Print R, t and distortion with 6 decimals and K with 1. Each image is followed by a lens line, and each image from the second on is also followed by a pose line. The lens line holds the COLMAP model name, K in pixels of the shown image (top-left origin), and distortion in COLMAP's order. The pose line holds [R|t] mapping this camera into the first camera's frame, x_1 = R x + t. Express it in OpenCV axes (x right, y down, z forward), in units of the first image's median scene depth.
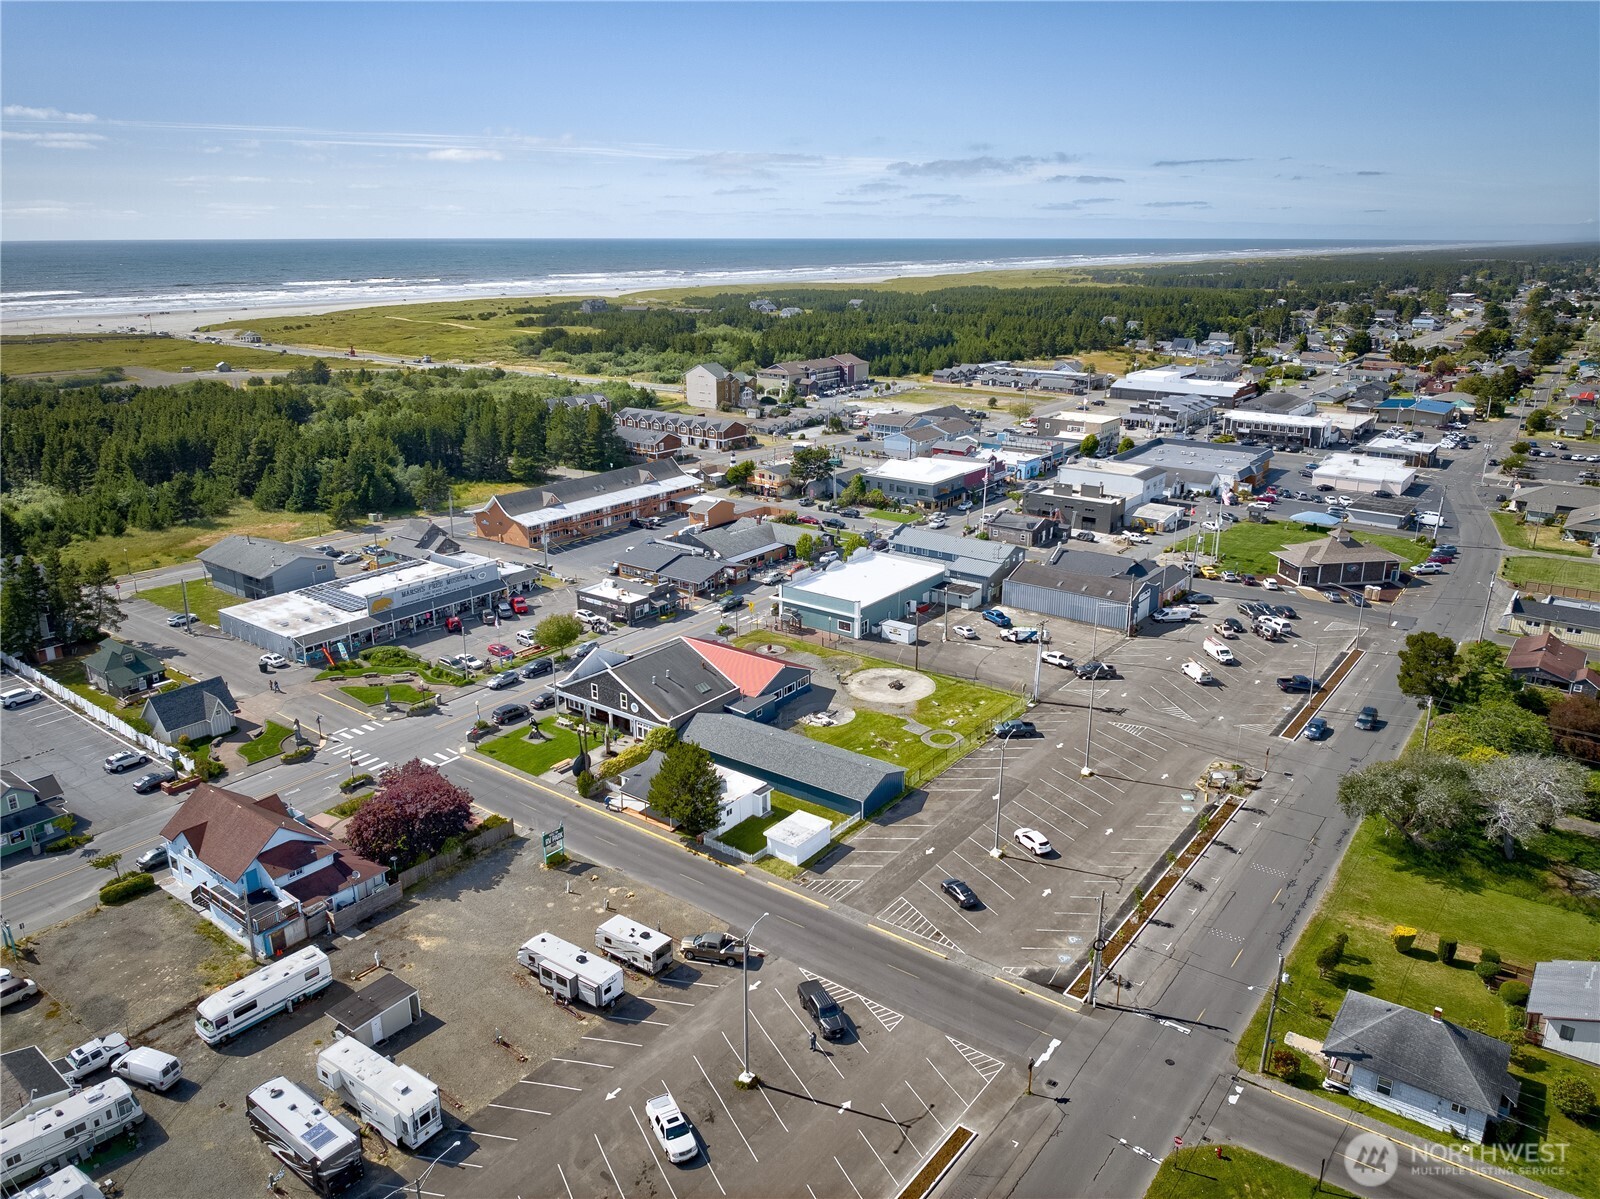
lens RADIAL K [[1122.4, 0, 807.5], [0, 1122.4, 596.8], [0, 0, 1]] dist [0.003640, -0.033938]
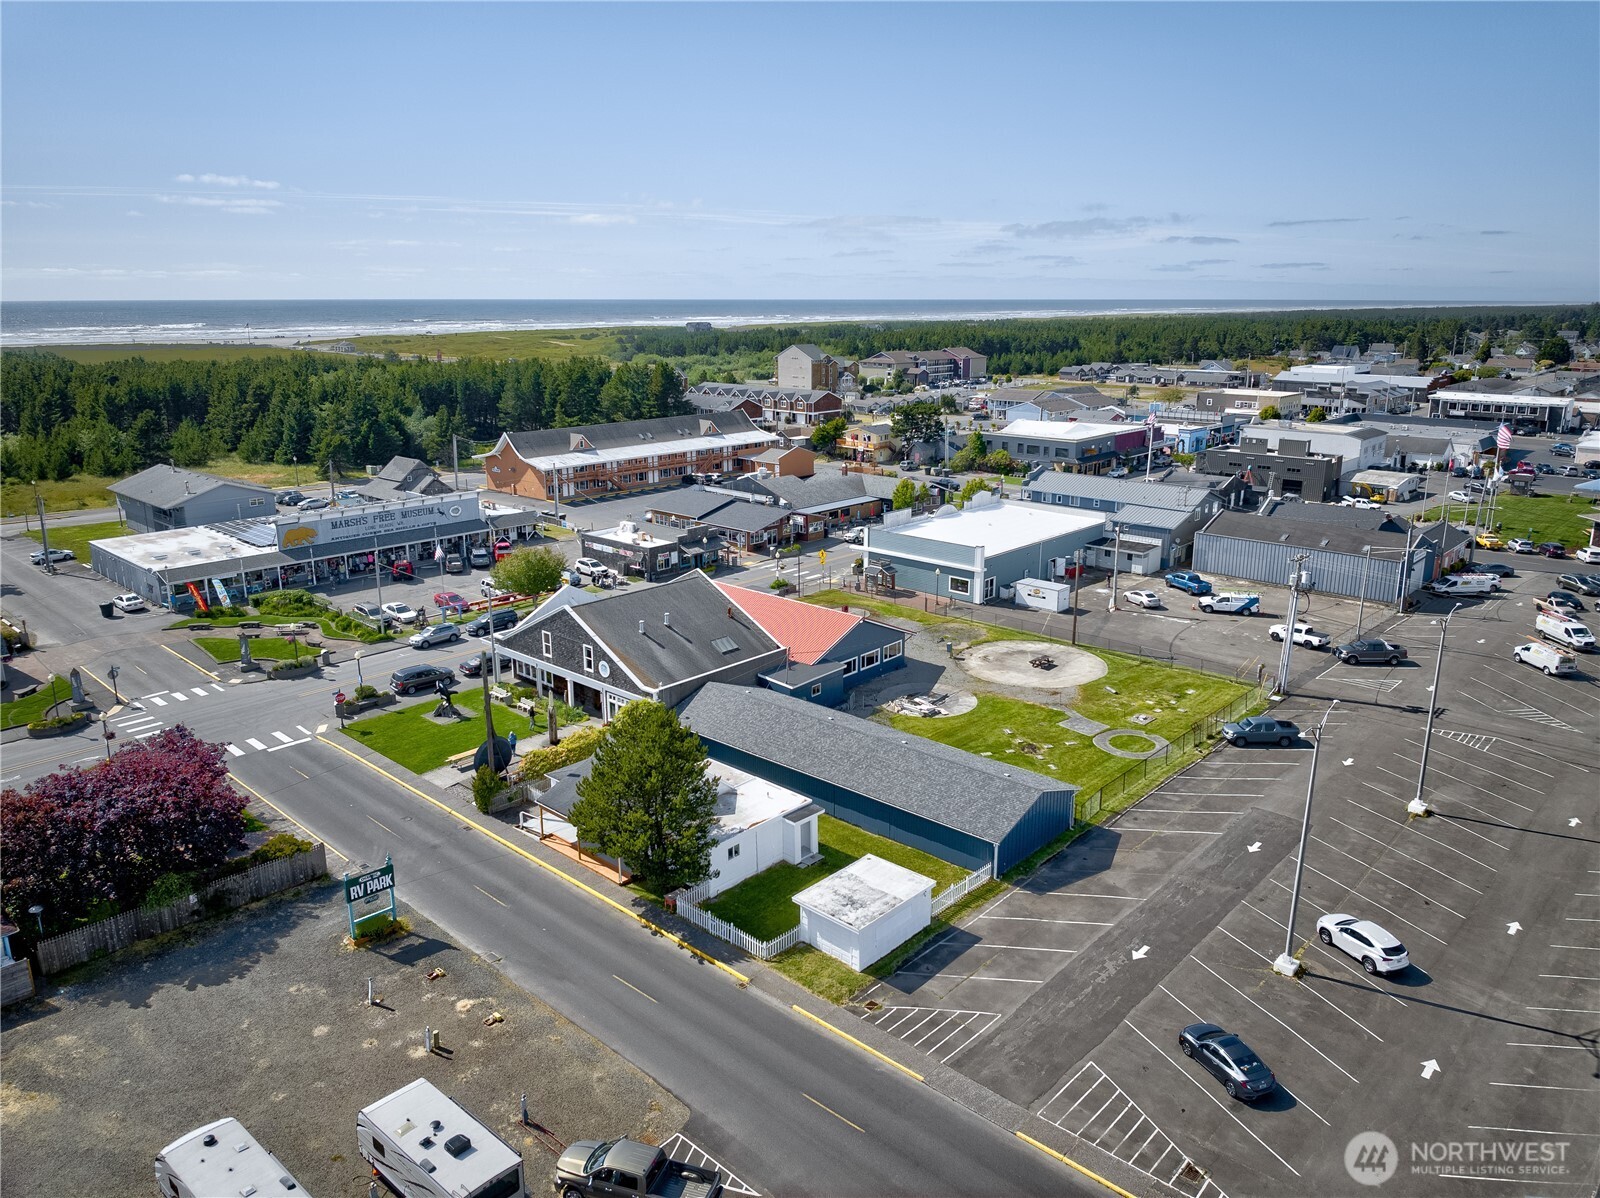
lens RADIAL K [[1106.7, 0, 807.2], [0, 1106.7, 597.9], [0, 0, 1]] dist [0.002078, -0.035841]
pose [[0.995053, 0.026003, -0.095877, 0.006829], [-0.030460, 0.998508, -0.045312, 0.074063], [0.094556, 0.048008, 0.994361, 0.374243]]
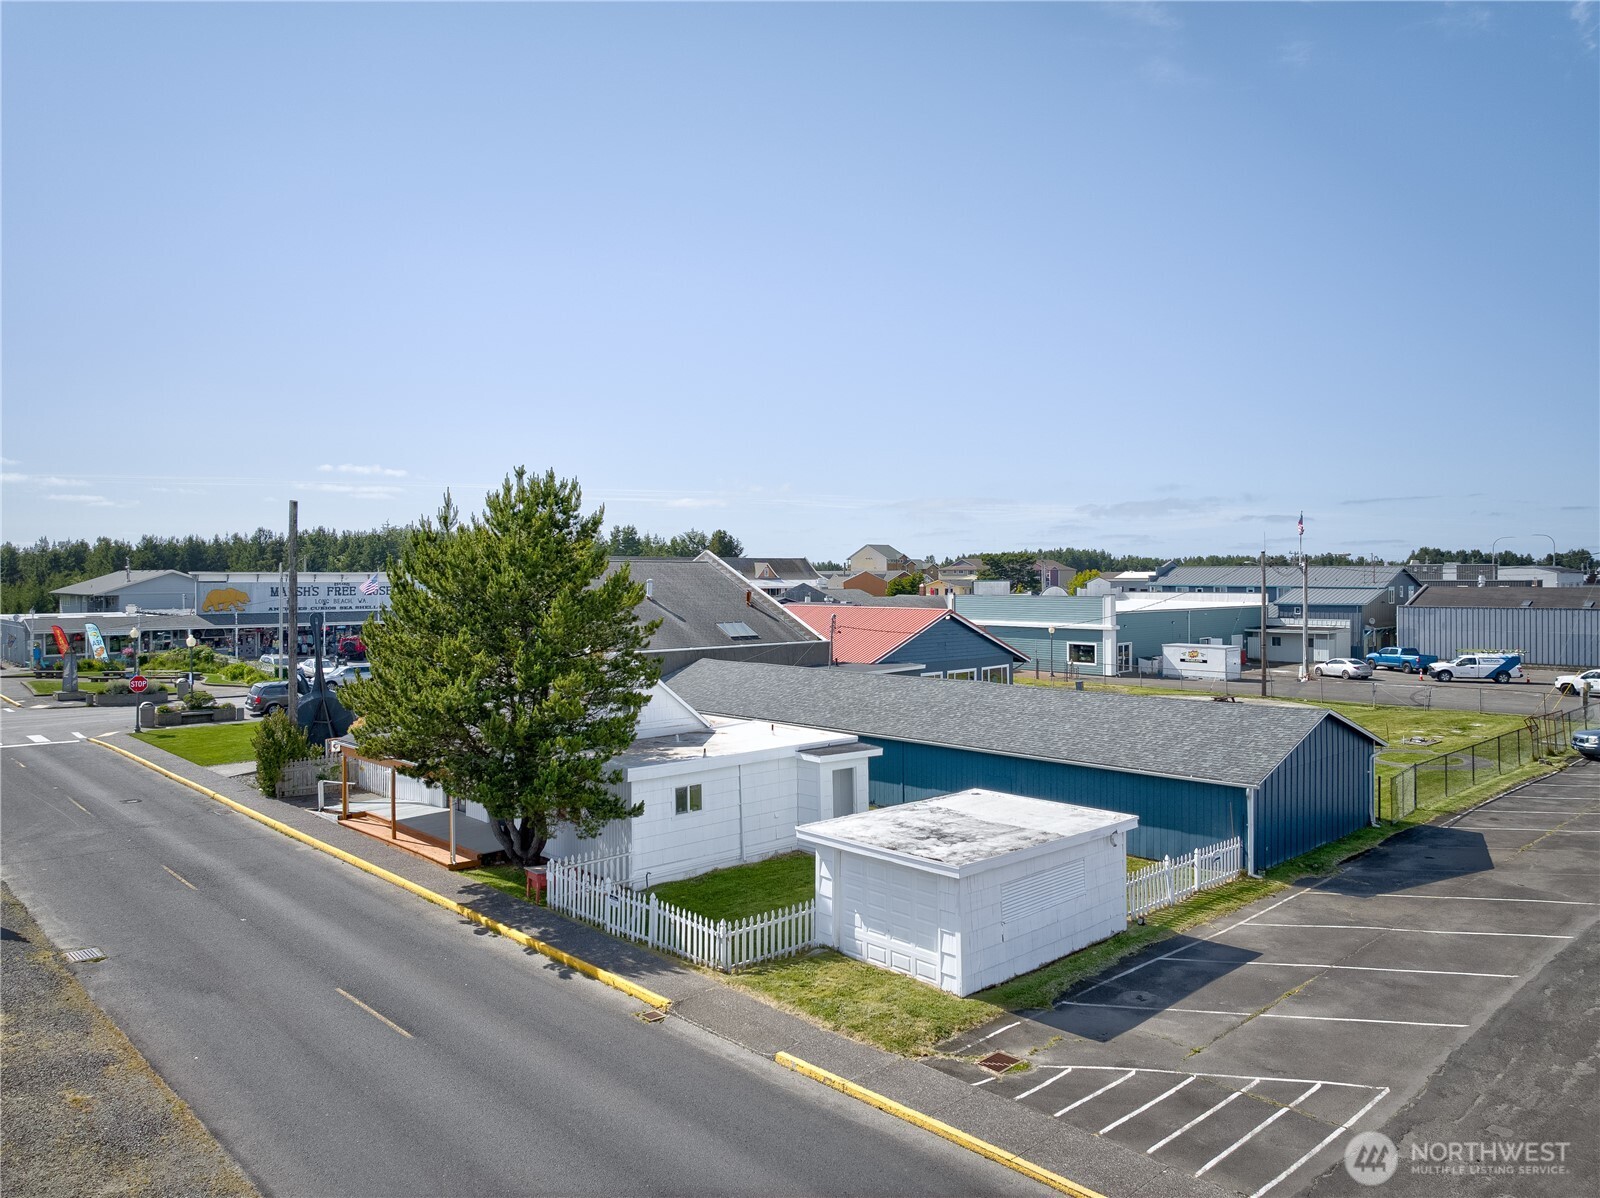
lens RADIAL K [[1122.4, 0, 807.5], [0, 1122.4, 596.3], [0, 0, 1]] dist [0.003640, -0.033938]
pose [[0.985638, -0.000395, -0.168870, -0.002215], [-0.048676, 0.956890, -0.286344, 0.164789], [0.161703, 0.290451, 0.943128, 0.574380]]
